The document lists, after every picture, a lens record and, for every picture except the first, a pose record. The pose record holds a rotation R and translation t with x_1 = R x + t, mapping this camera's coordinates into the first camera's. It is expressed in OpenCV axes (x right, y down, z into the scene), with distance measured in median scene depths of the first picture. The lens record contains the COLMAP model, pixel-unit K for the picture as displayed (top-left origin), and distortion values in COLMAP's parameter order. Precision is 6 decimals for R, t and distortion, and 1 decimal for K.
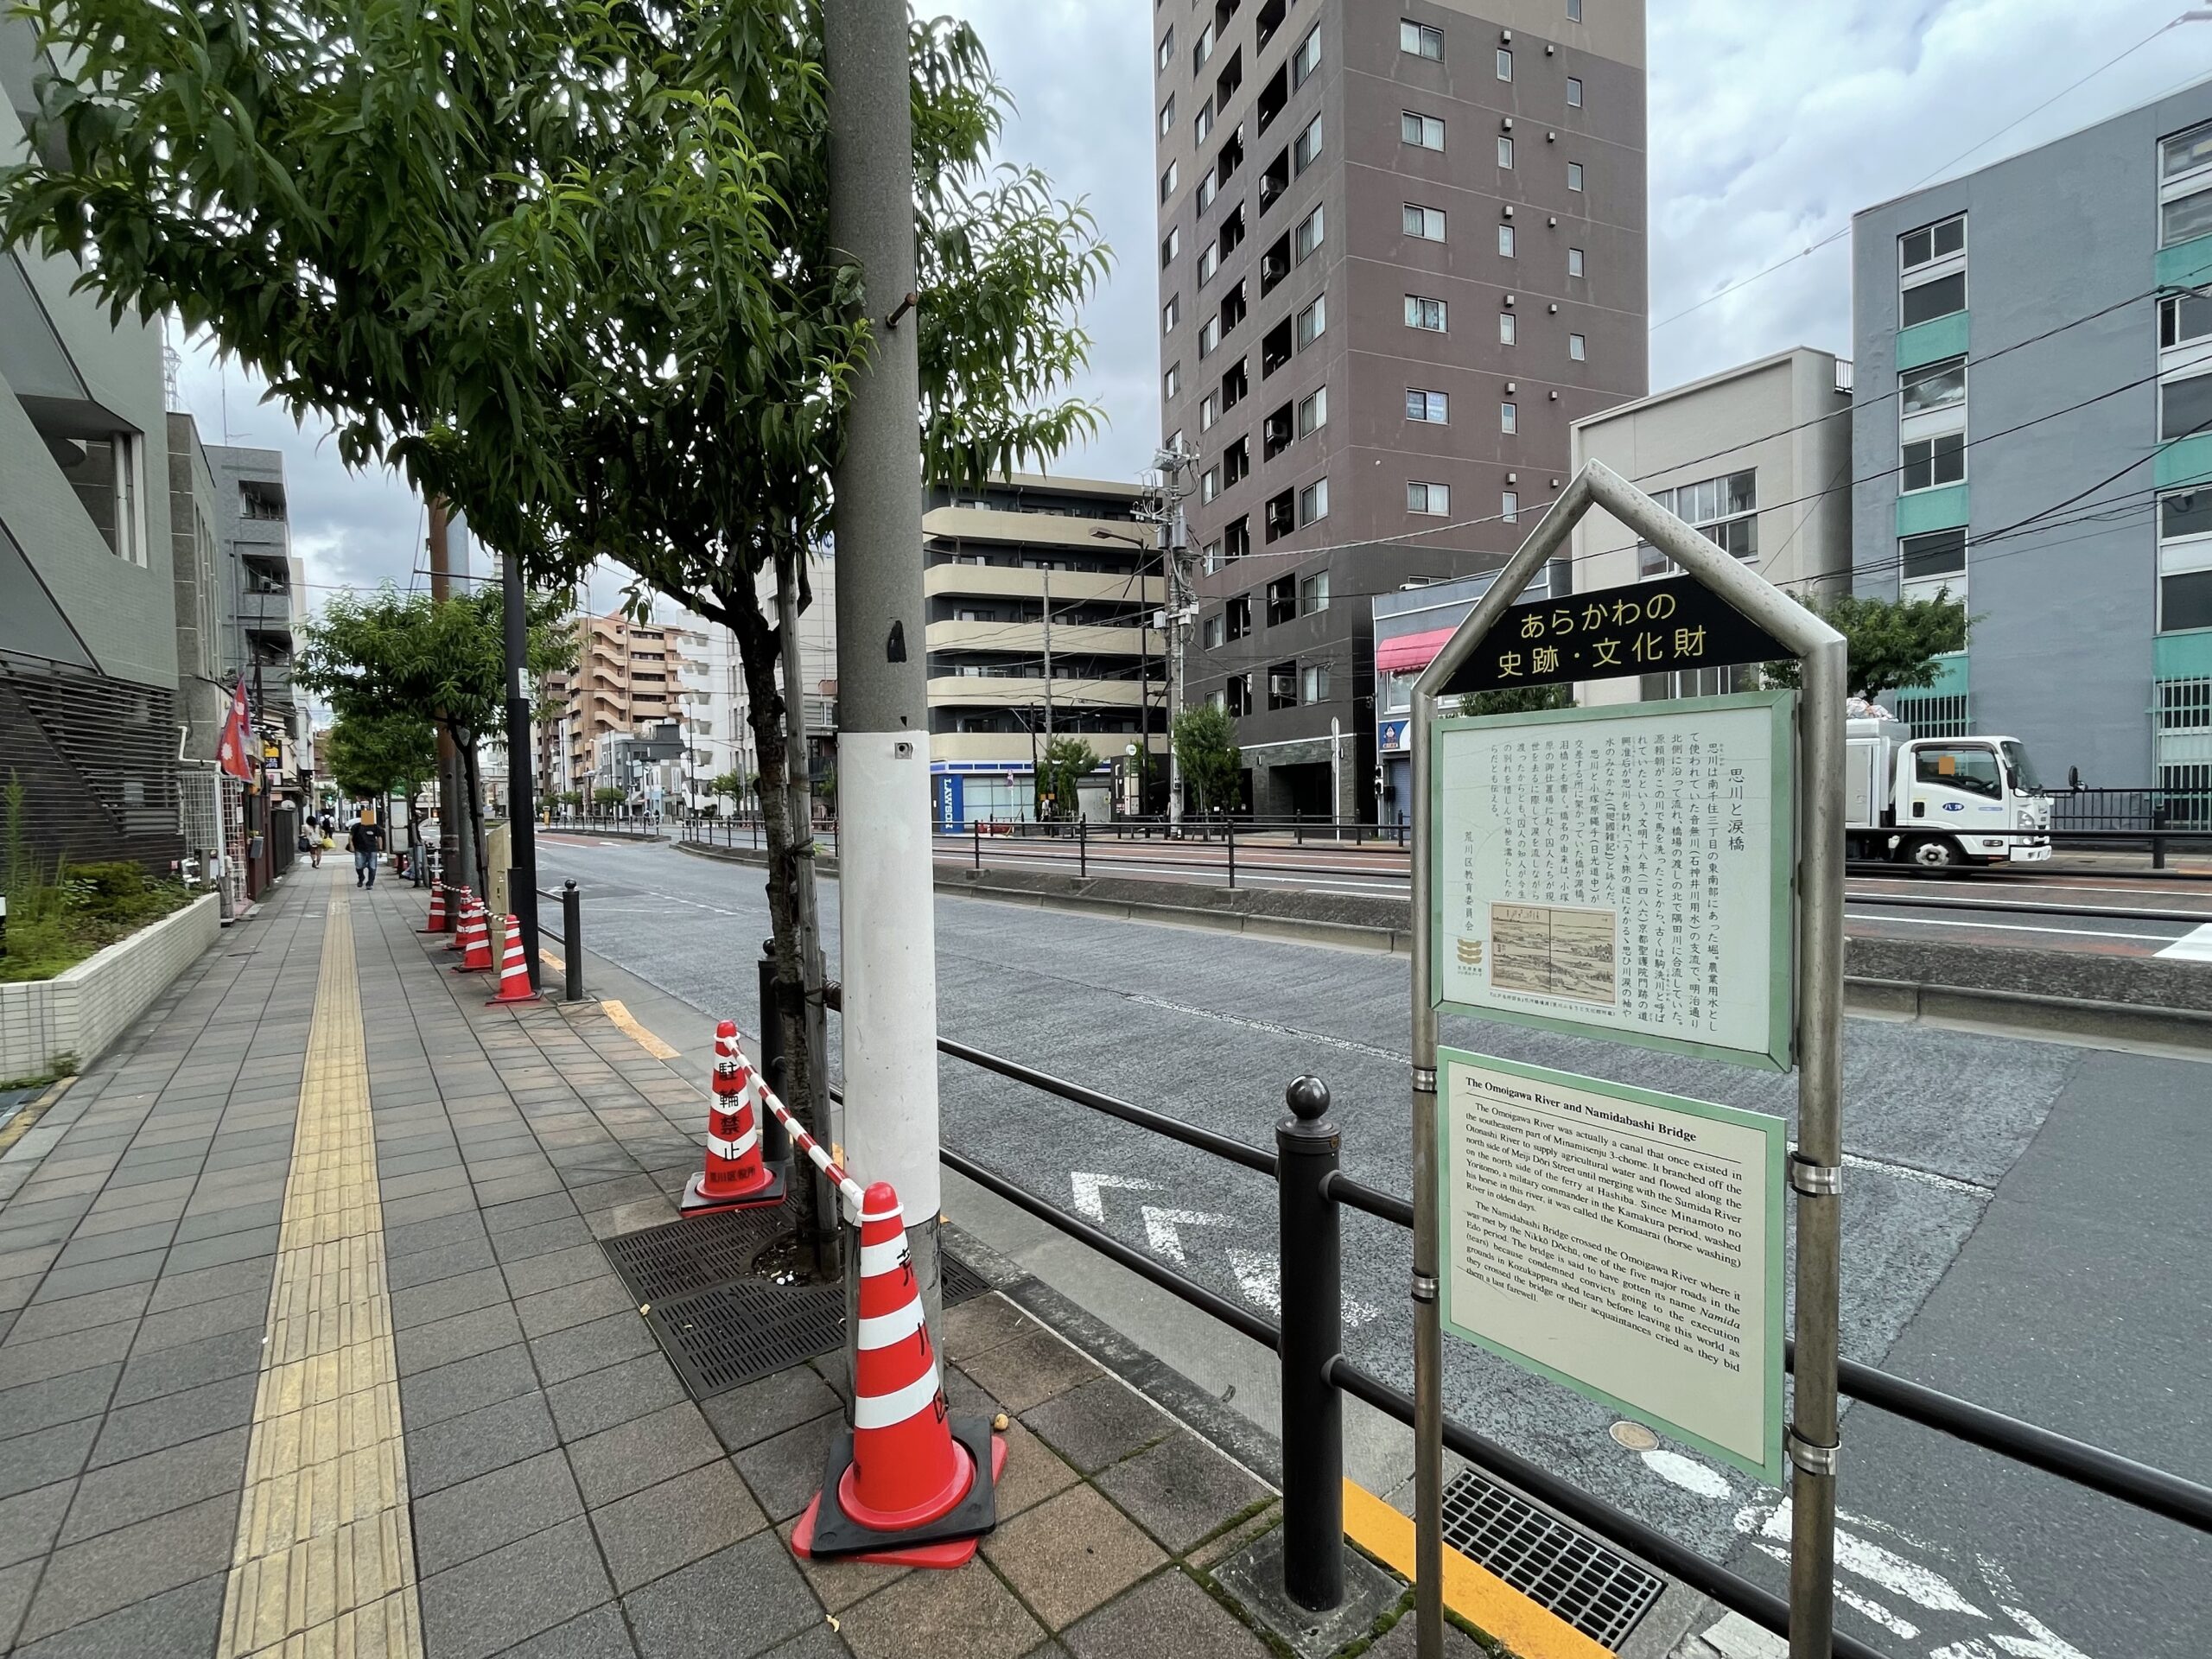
lens RADIAL K [[964.0, 0, 1106.0], [0, 964.0, 829.5], [0, 0, 1]] dist [-0.001885, -0.000974]
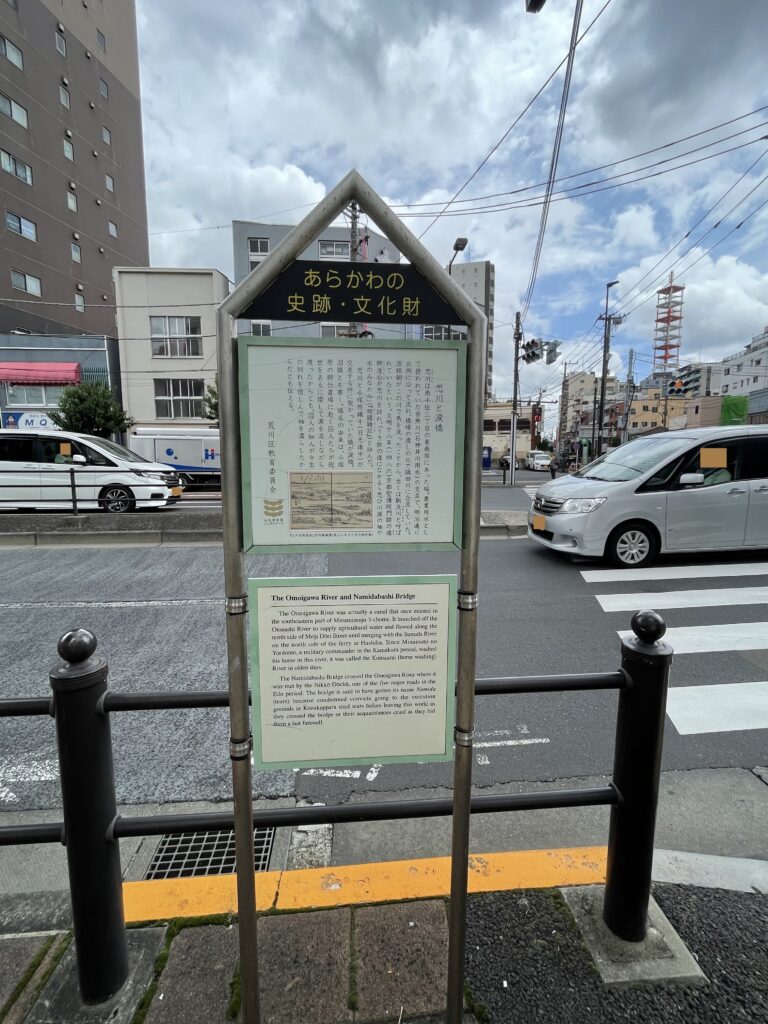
lens RADIAL K [[446.3, 0, 384.0], [0, 446.3, 512.0], [0, 0, 1]] dist [-0.001885, -0.000974]
pose [[0.552389, -0.078190, 0.829911, -0.081826], [0.013190, 0.996286, 0.085085, 0.084381], [-0.833482, -0.036053, 0.551369, 0.537706]]
